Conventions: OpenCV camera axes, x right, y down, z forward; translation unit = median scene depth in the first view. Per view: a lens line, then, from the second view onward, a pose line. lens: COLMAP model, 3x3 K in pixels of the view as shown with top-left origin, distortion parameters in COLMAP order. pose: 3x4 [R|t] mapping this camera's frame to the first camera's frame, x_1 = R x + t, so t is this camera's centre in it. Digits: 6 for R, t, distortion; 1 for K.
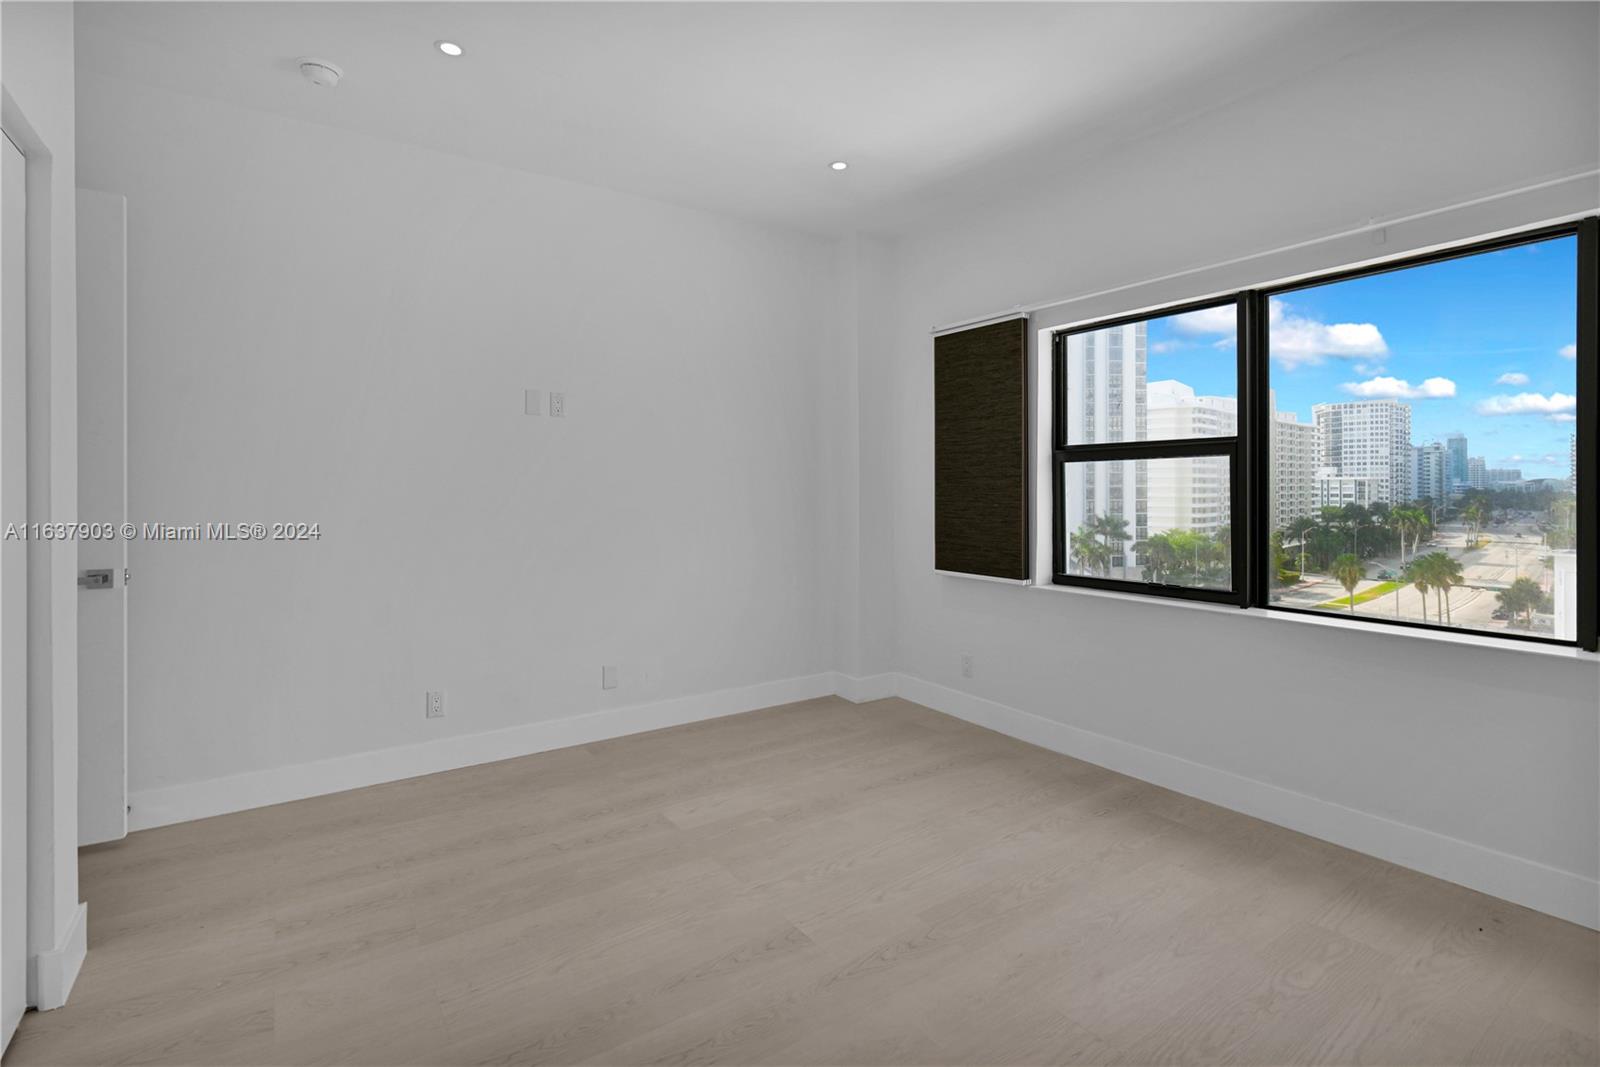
lens RADIAL K [[761.8, 0, 797.3], [0, 761.8, 495.9], [0, 0, 1]] dist [-0.000424, 0.000143]
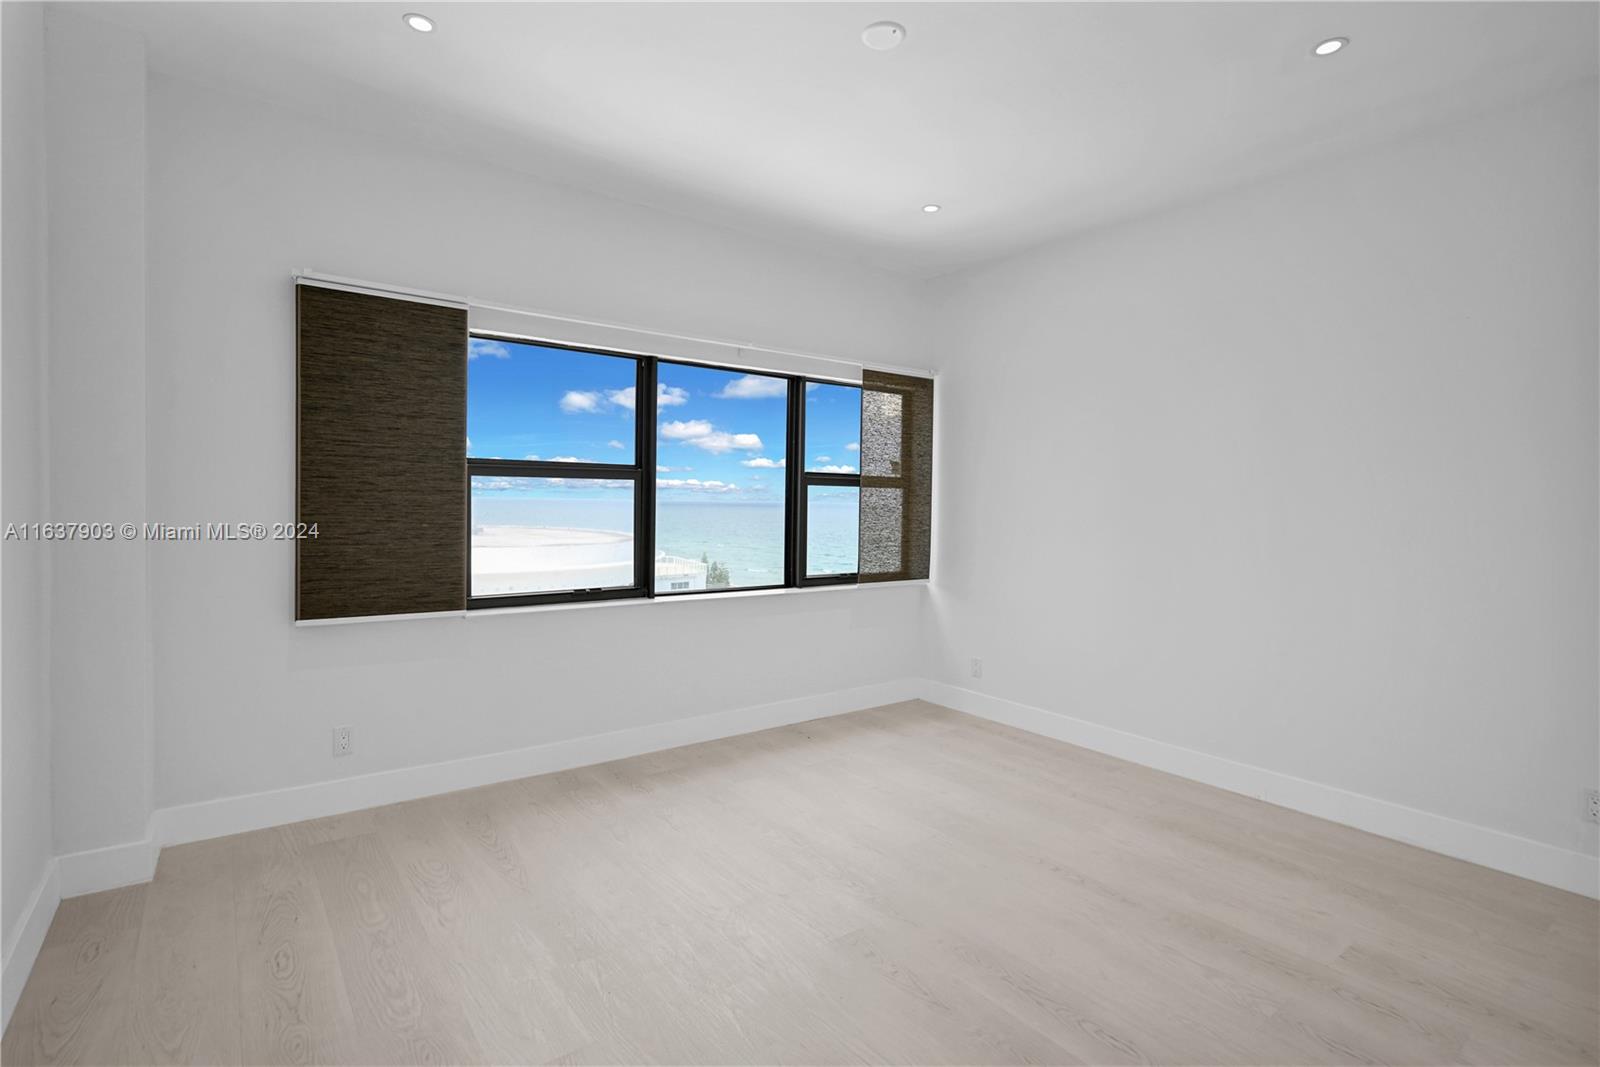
lens RADIAL K [[760.7, 0, 800.0], [0, 760.7, 533.5], [0, 0, 1]] dist [-0.001772, -0.000366]
pose [[-0.042274, -0.035029, 0.998492, -0.579906], [0.000989, 0.999383, 0.035102, -0.007855], [-0.999106, 0.002471, -0.042214, 0.632849]]
